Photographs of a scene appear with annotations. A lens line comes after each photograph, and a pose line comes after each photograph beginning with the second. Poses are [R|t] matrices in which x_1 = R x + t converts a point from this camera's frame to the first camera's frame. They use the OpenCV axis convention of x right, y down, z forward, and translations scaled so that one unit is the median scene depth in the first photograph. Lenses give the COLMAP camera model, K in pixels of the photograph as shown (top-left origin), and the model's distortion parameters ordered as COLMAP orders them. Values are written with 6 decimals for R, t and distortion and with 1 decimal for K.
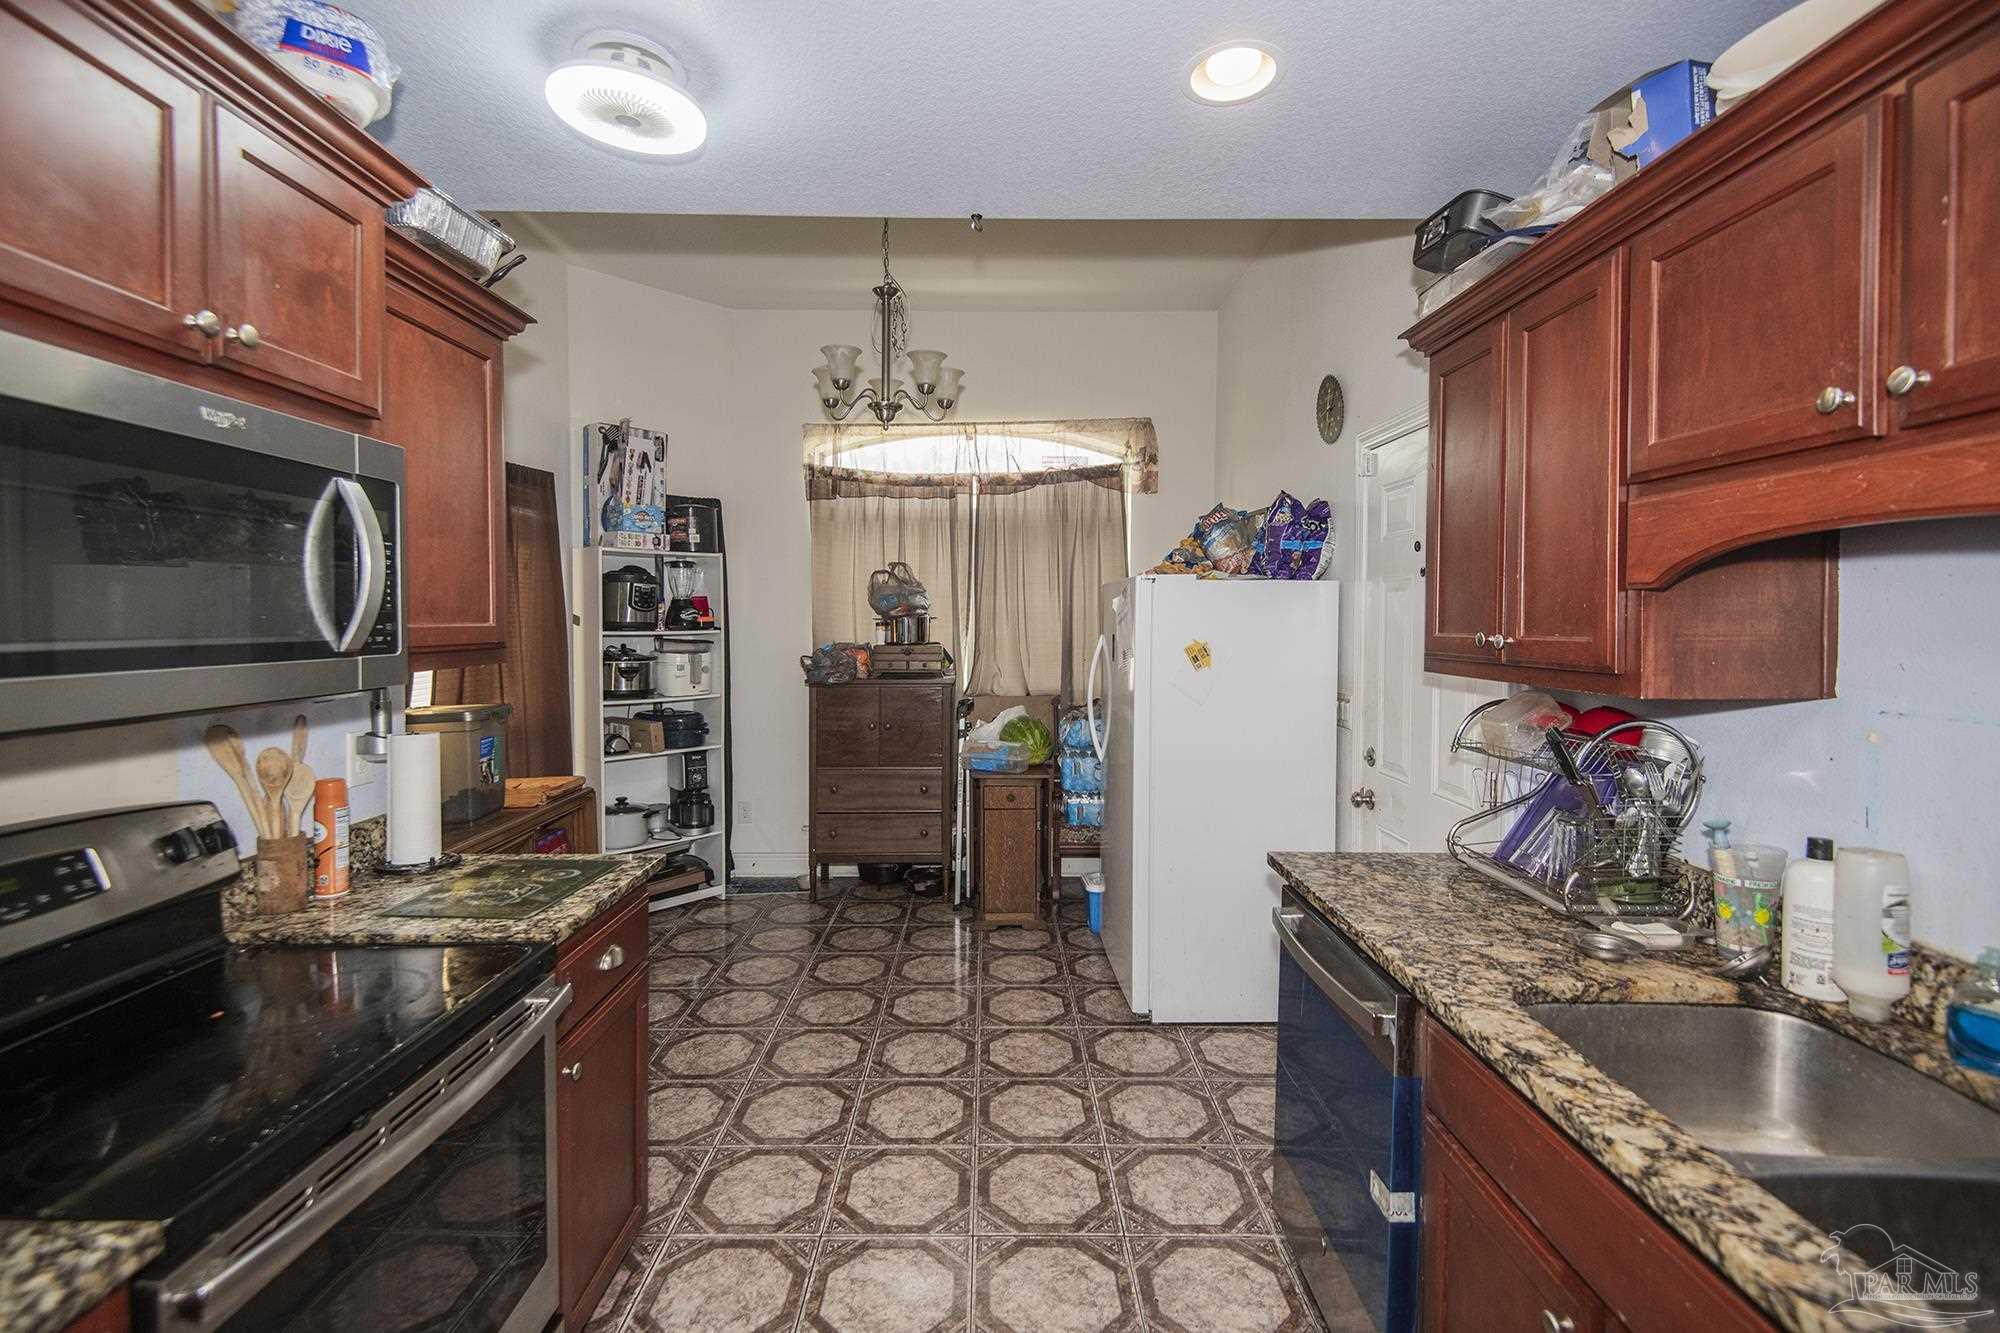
lens RADIAL K [[912.2, 0, 993.1], [0, 912.2, 644.0], [0, 0, 1]] dist [0.015107, -0.000007]
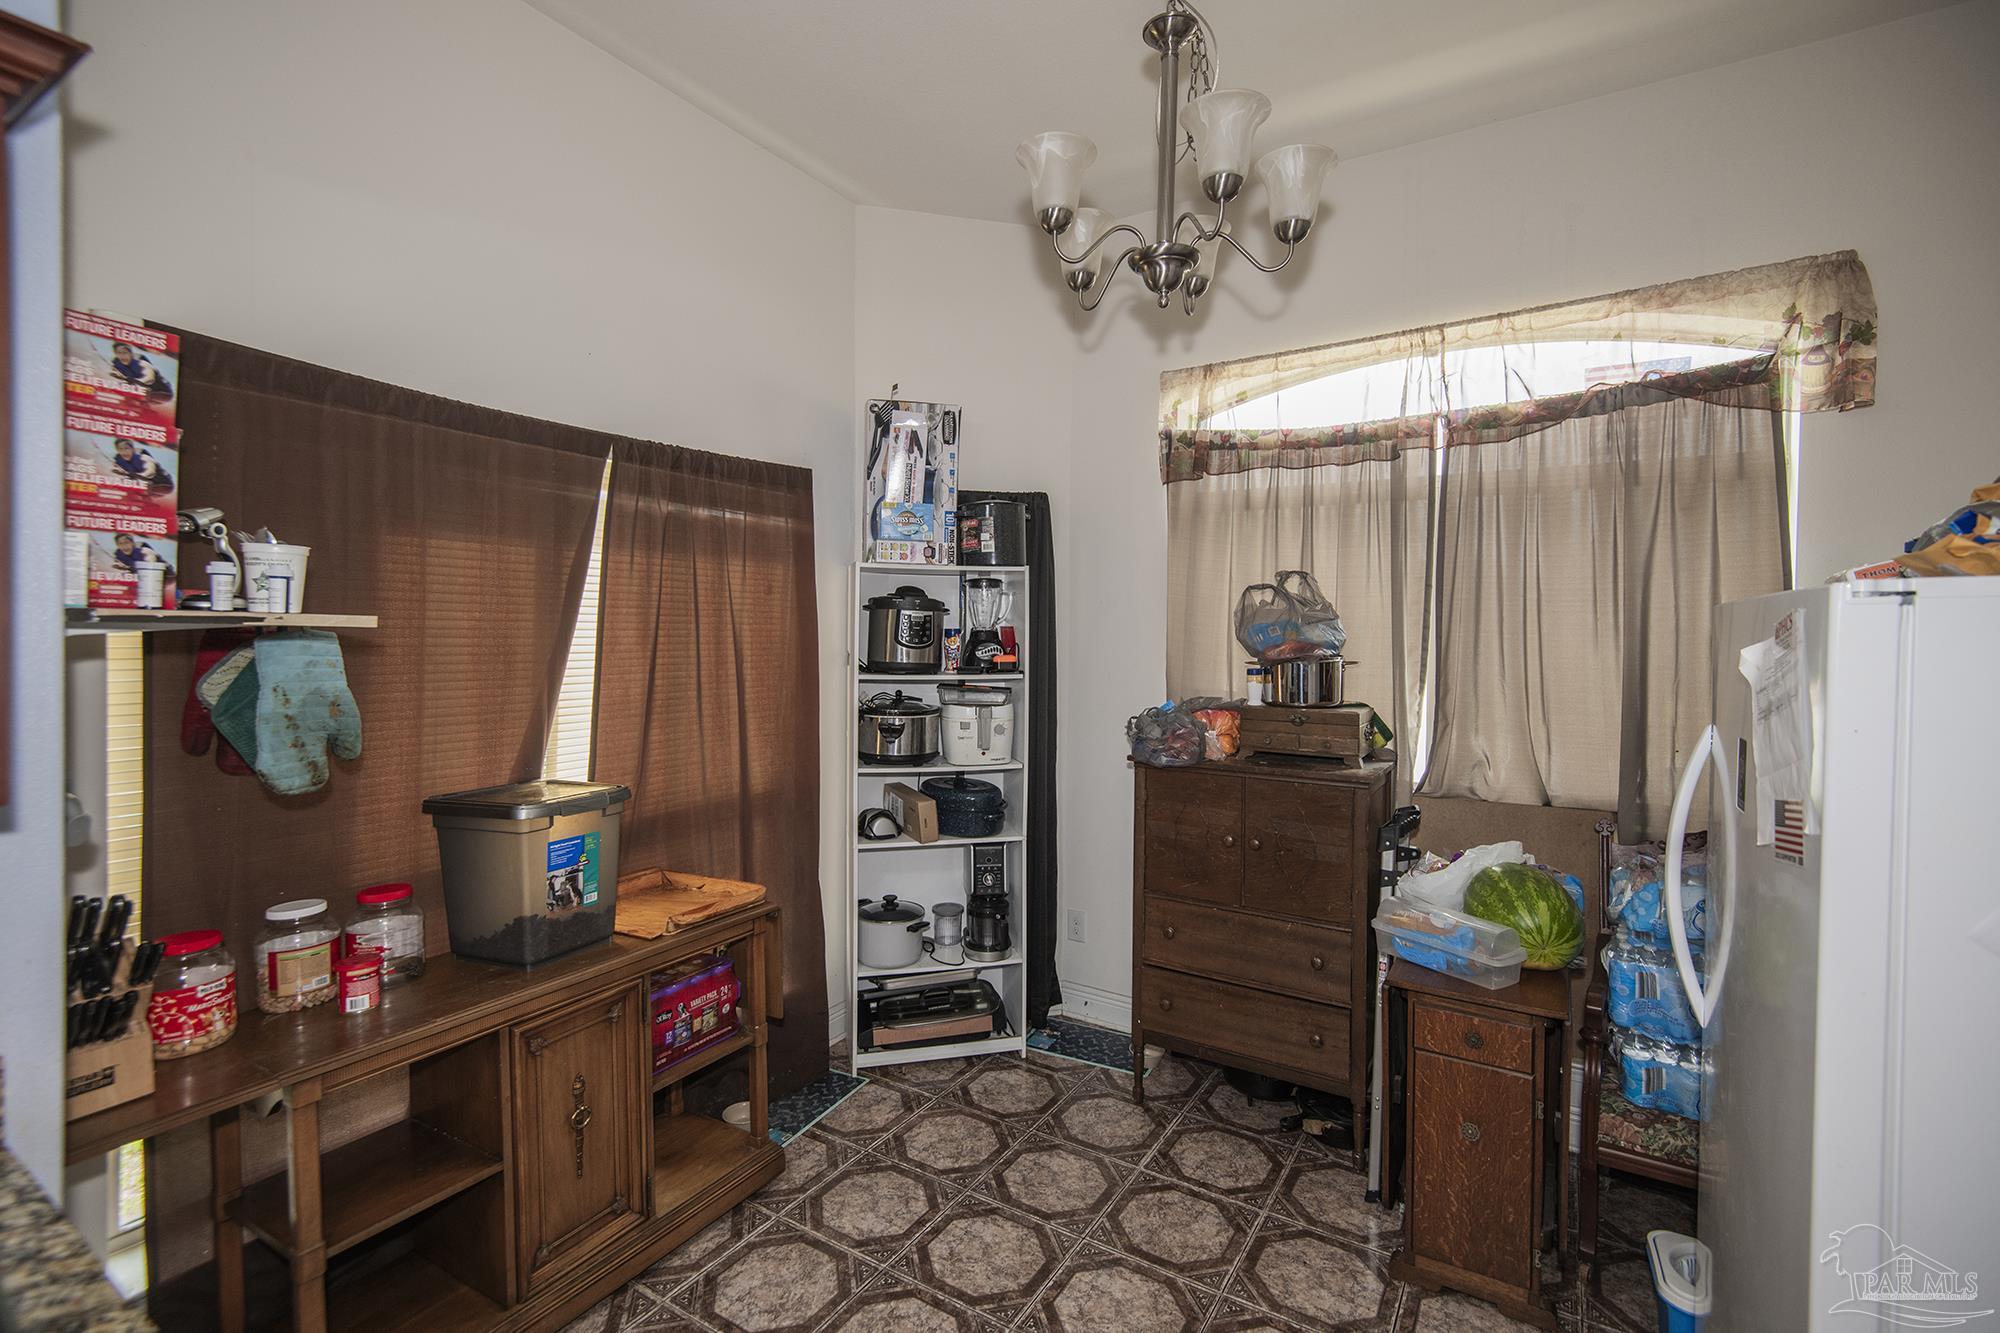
lens RADIAL K [[906.1, 0, 974.2], [0, 906.1, 648.7], [0, 0, 1]] dist [0.001268, -0.004132]
pose [[0.839683, 0.013787, -0.542902, 0.048706], [-0.022204, 0.999713, -0.008955, -0.028120], [0.542623, 0.019574, 0.839748, 0.387340]]
